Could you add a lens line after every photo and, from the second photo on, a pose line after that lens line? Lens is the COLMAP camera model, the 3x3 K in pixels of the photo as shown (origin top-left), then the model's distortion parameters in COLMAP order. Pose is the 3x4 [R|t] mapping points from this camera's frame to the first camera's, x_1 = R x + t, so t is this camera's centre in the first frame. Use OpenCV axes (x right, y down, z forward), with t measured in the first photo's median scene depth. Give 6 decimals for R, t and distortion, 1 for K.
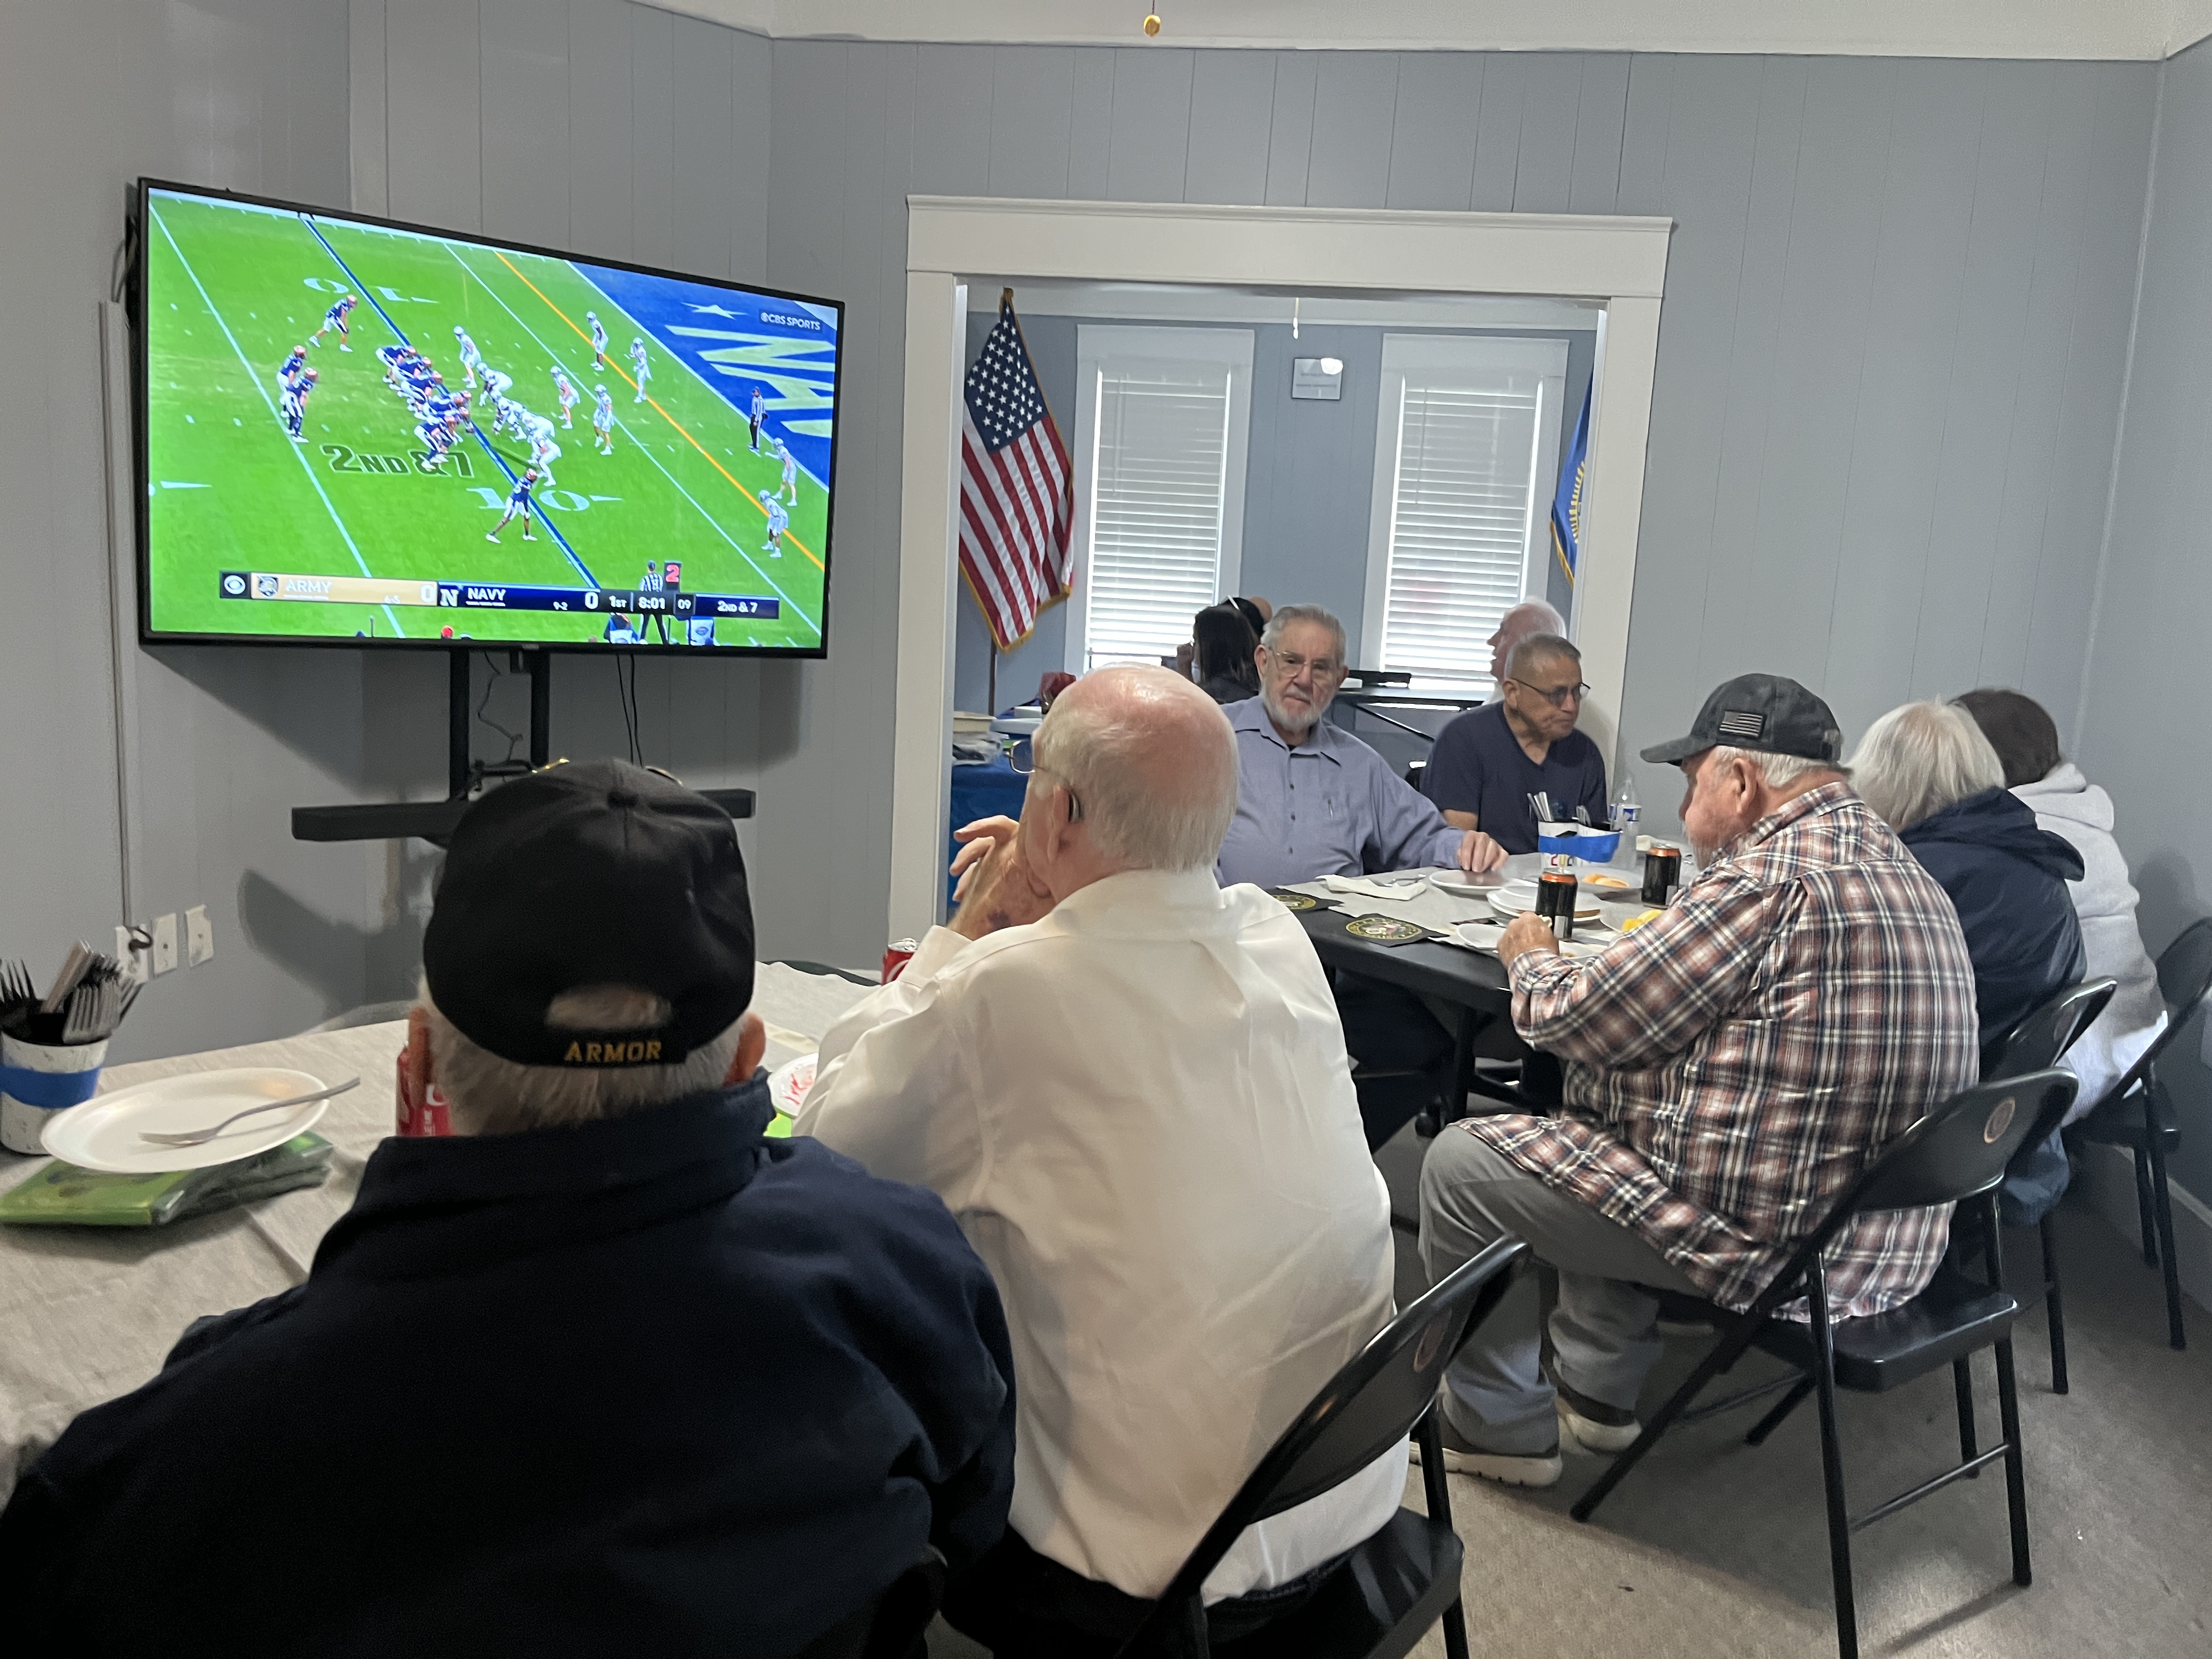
lens RADIAL K [[1674.8, 0, 1104.8], [0, 1674.8, 828.7], [0, 0, 1]] dist [0.021099, -0.001968]
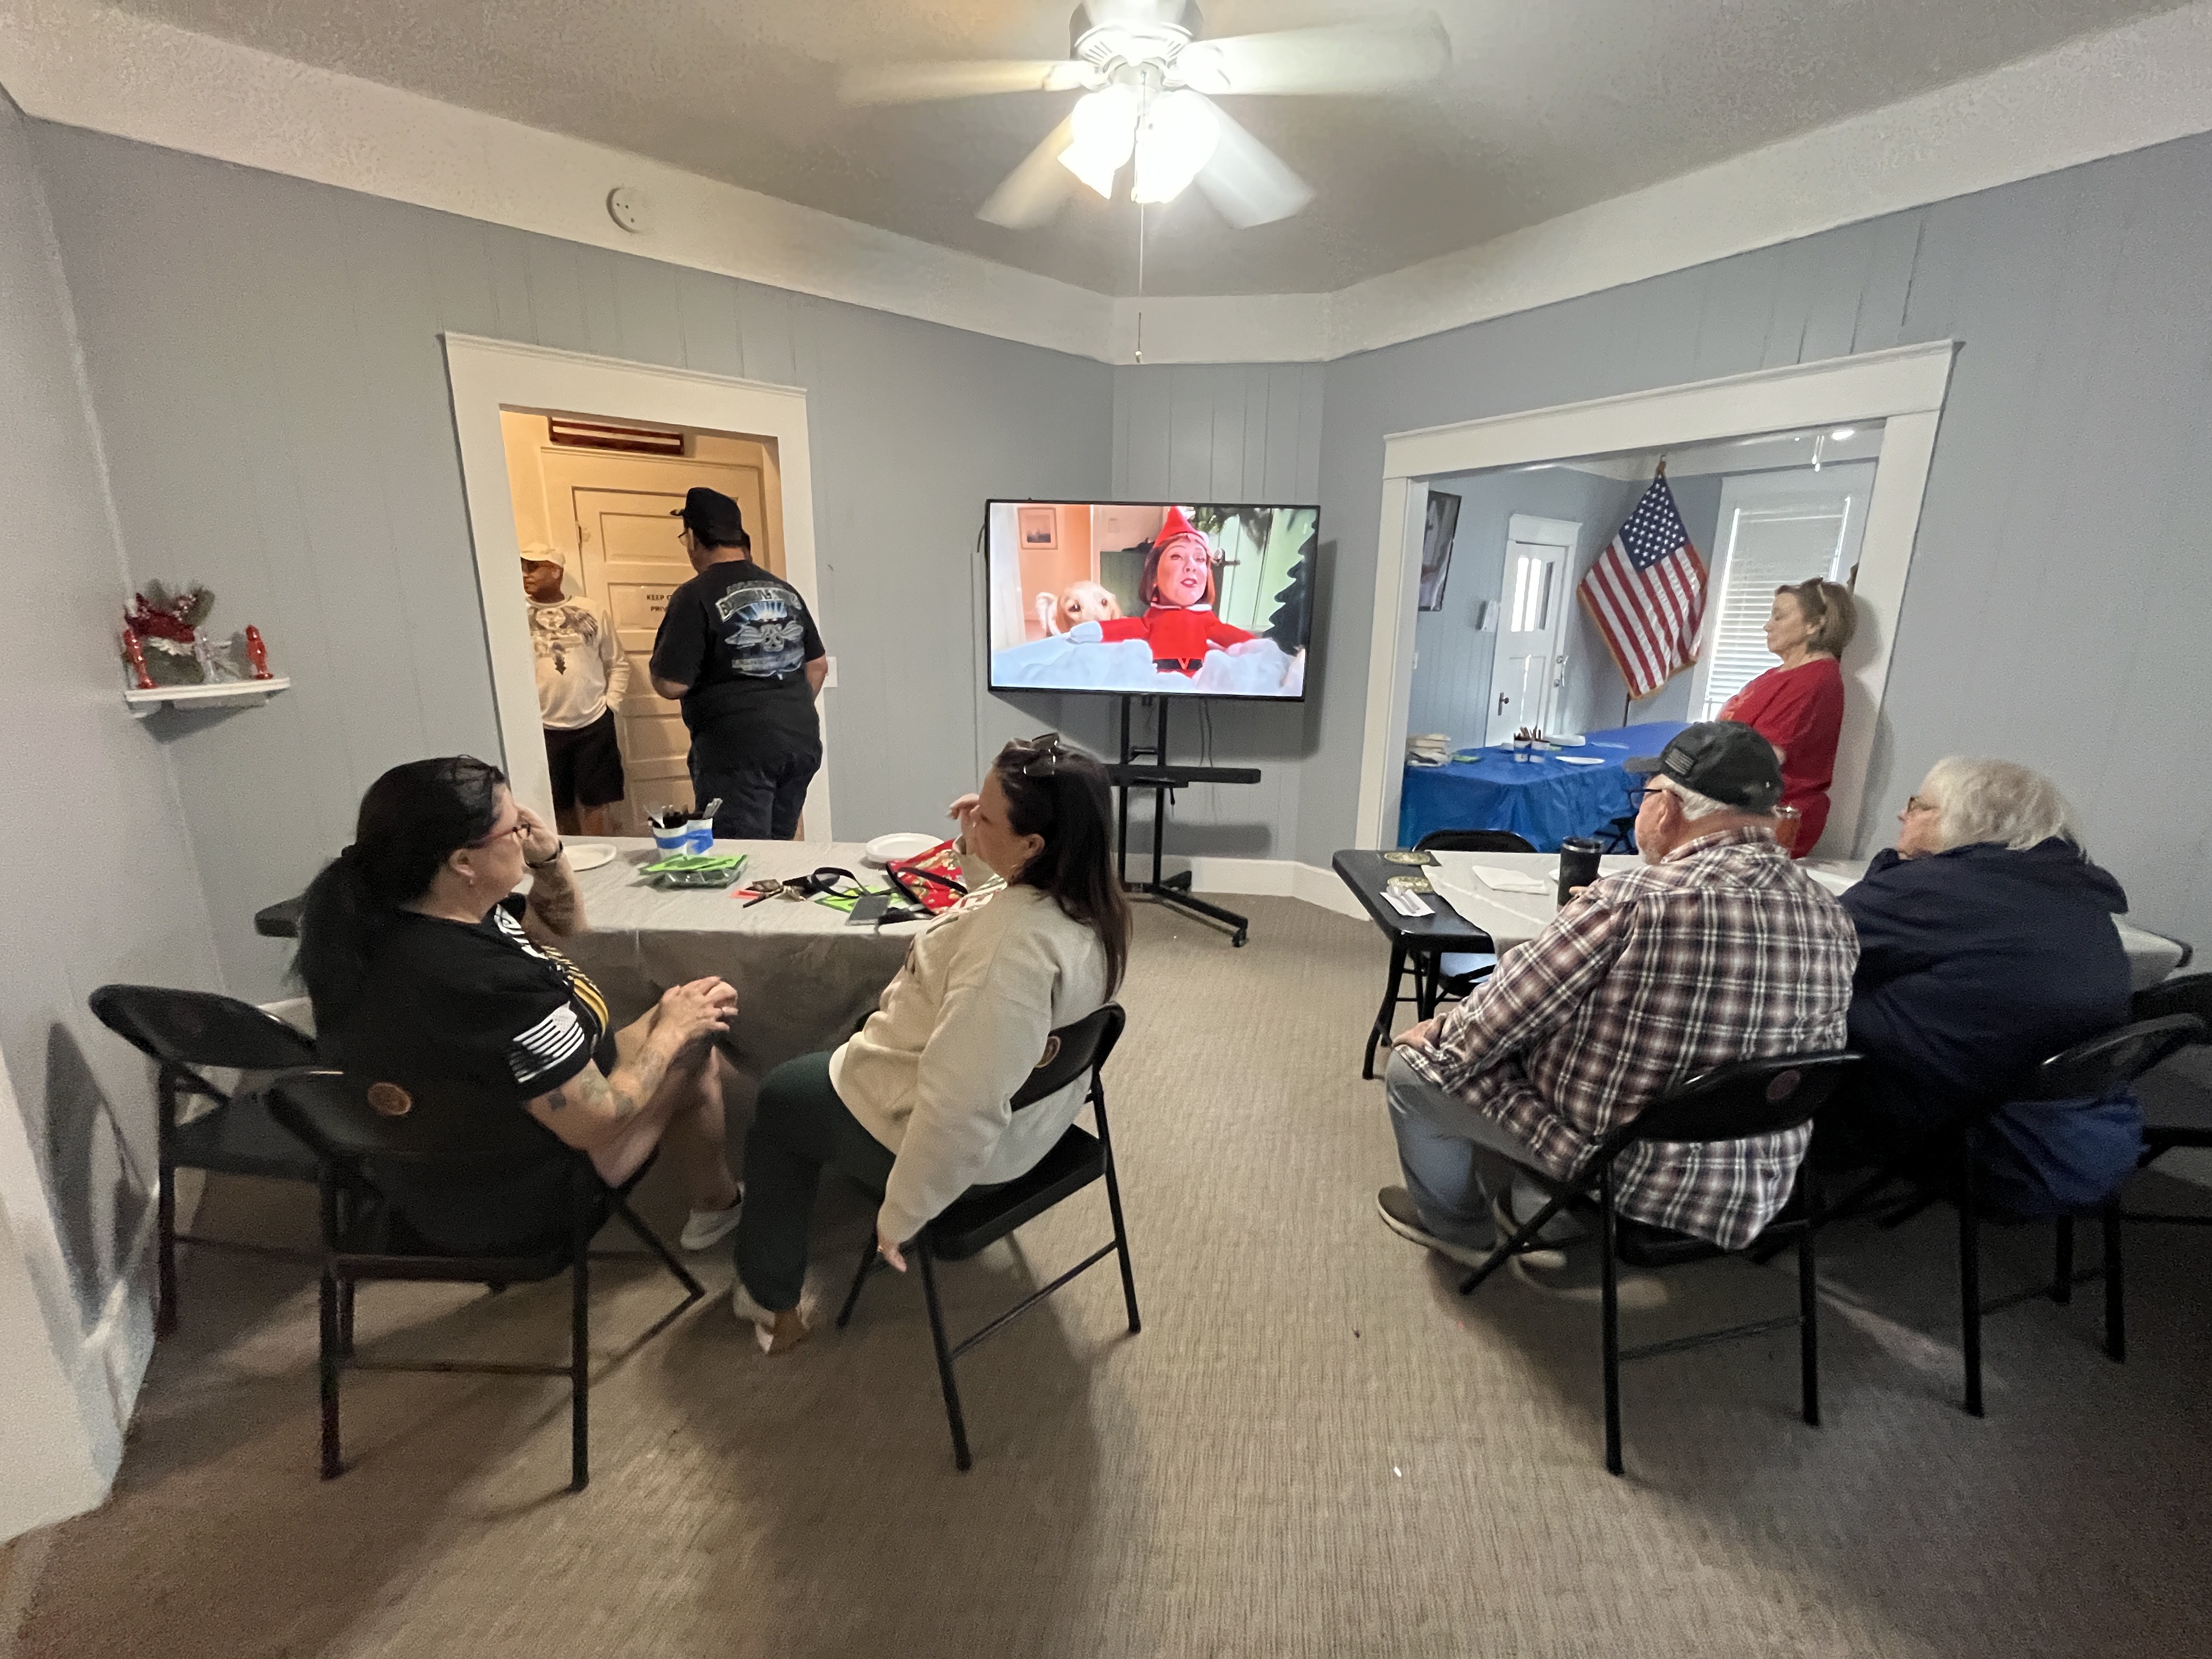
lens RADIAL K [[881.4, 0, 1107.2], [0, 881.4, 822.5], [0, 0, 1]] dist [-0.000124, 0.000018]
pose [[0.713610, 0.116088, -0.690857, 0.171467], [-0.087977, 0.993218, 0.076020, -0.011678], [0.694997, 0.006531, 0.718983, 0.071769]]
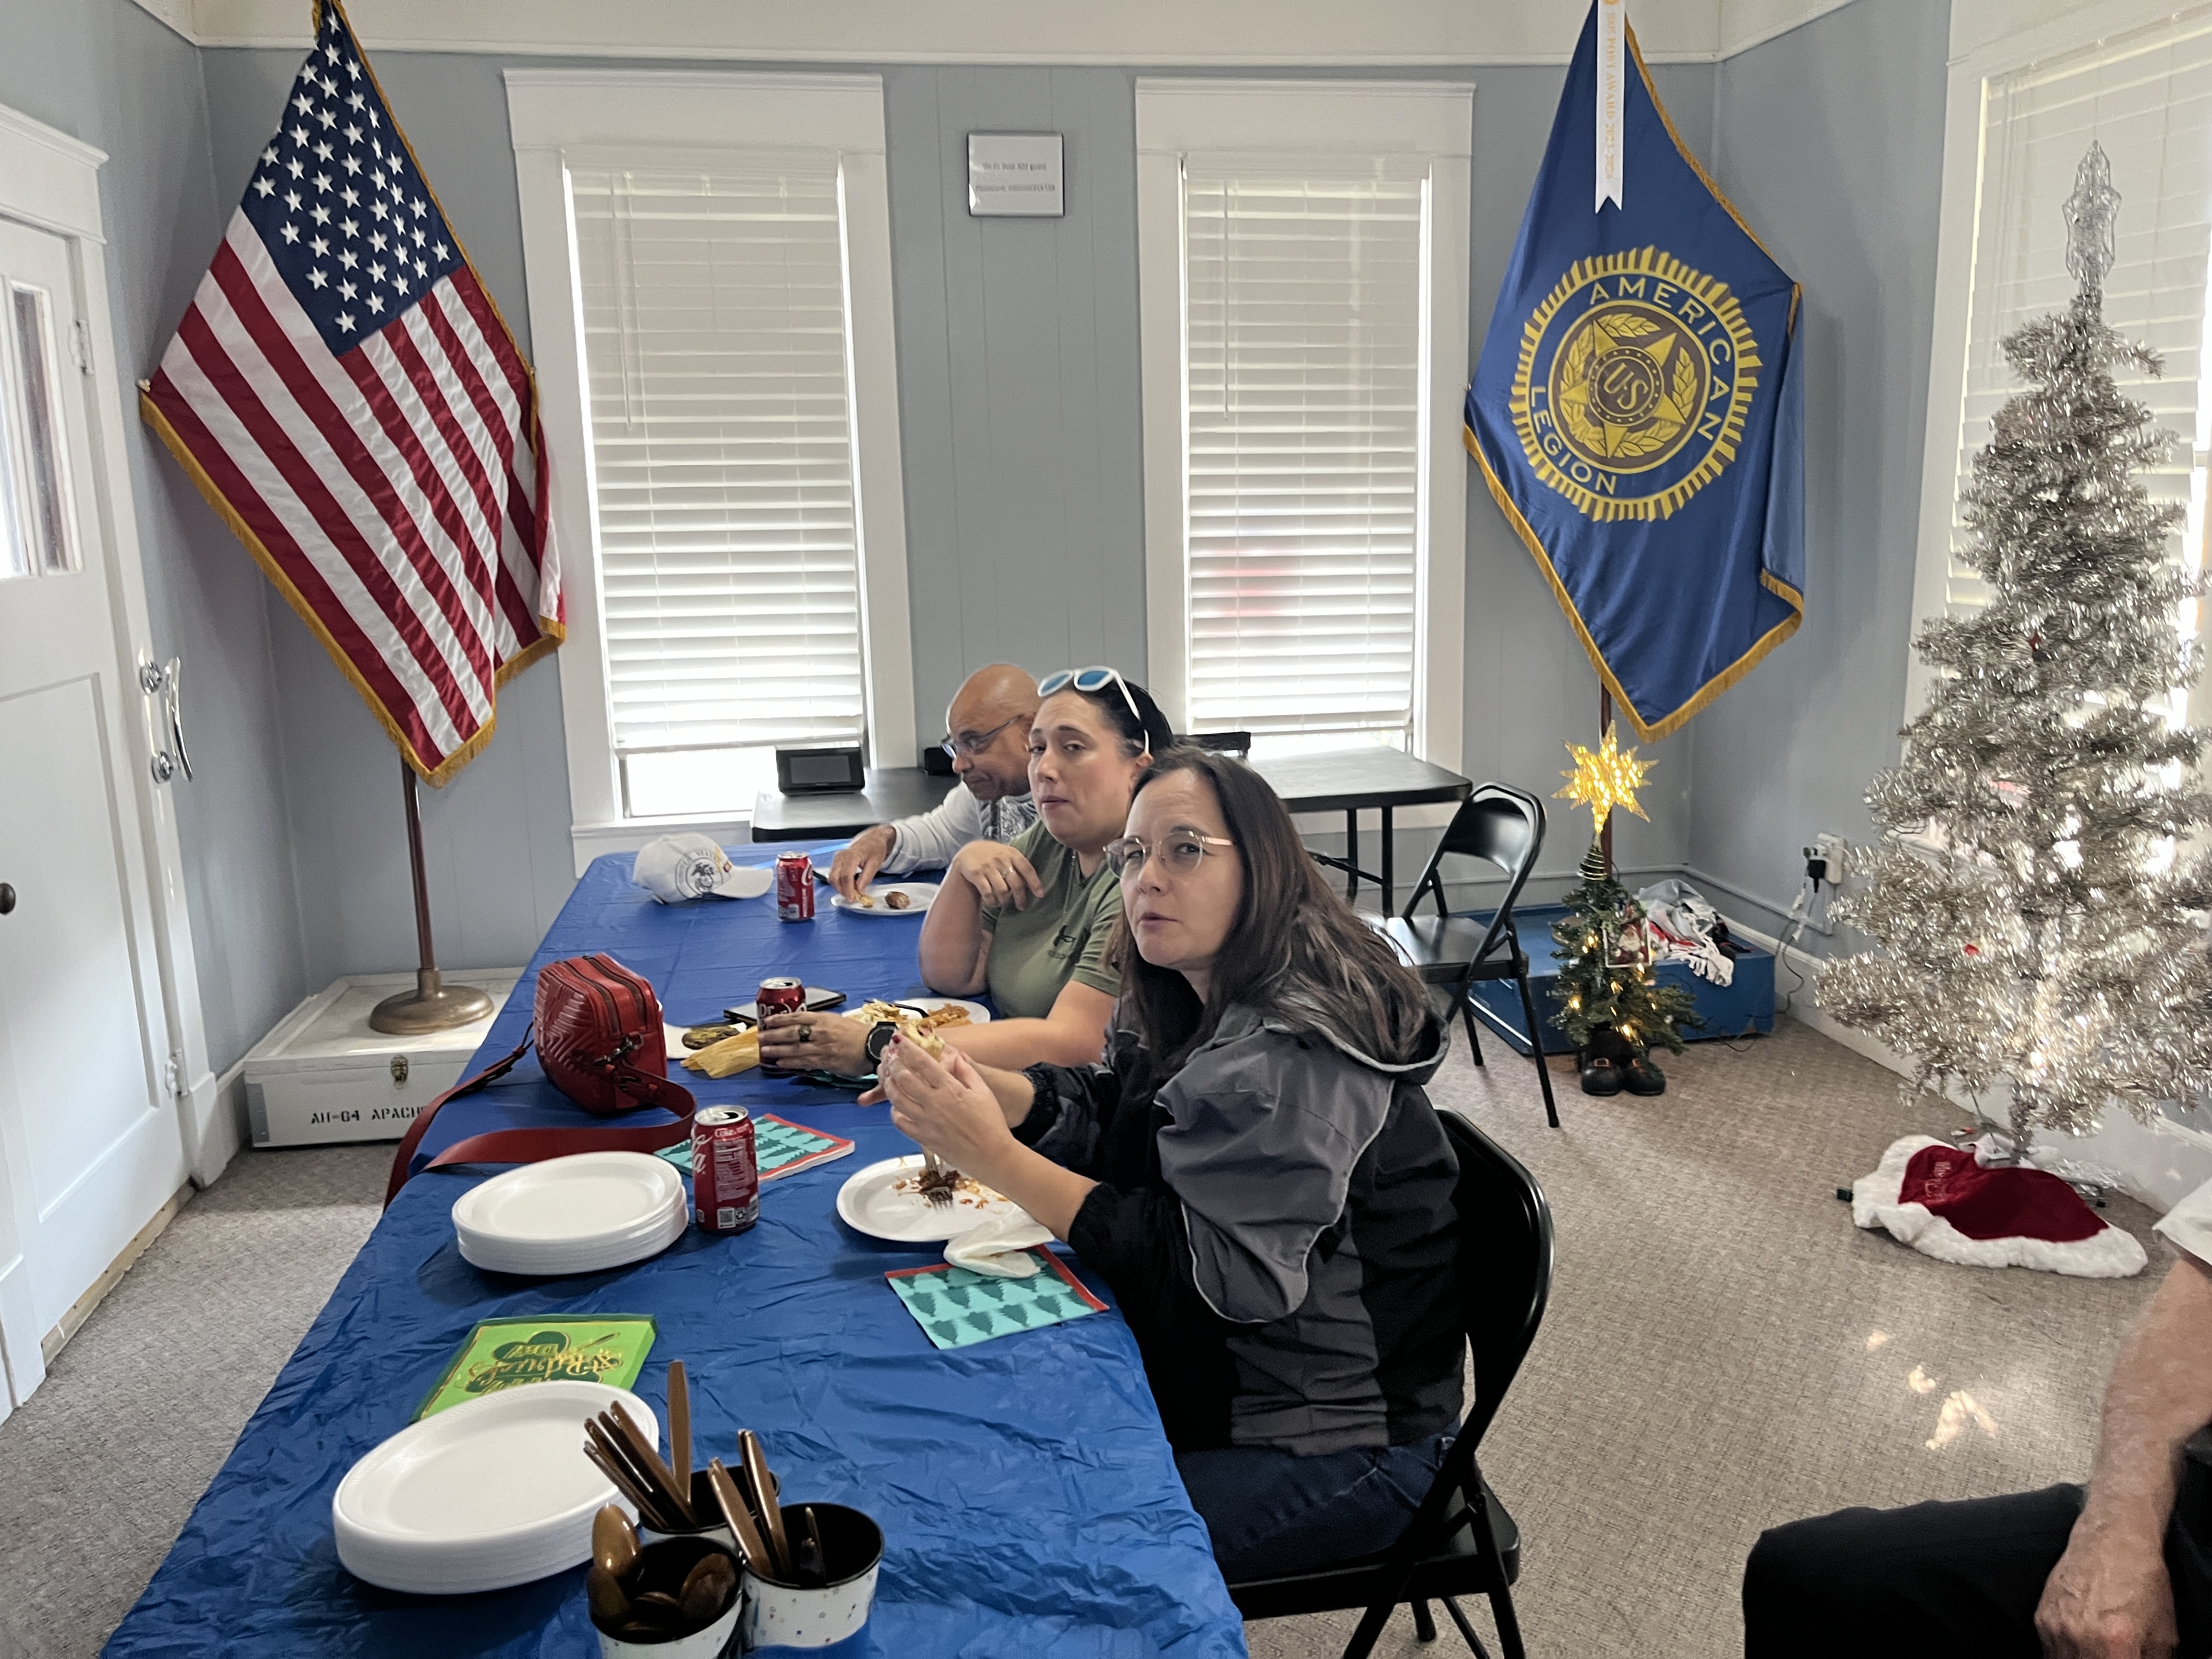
lens RADIAL K [[1674.8, 0, 1101.3], [0, 1674.8, 810.8], [0, 0, 1]] dist [0.021099, -0.001968]
pose [[0.950926, -0.126872, 0.282212, -0.016974], [0.120457, 0.991911, 0.040041, -0.095379], [-0.285009, -0.004082, 0.958516, 0.508745]]
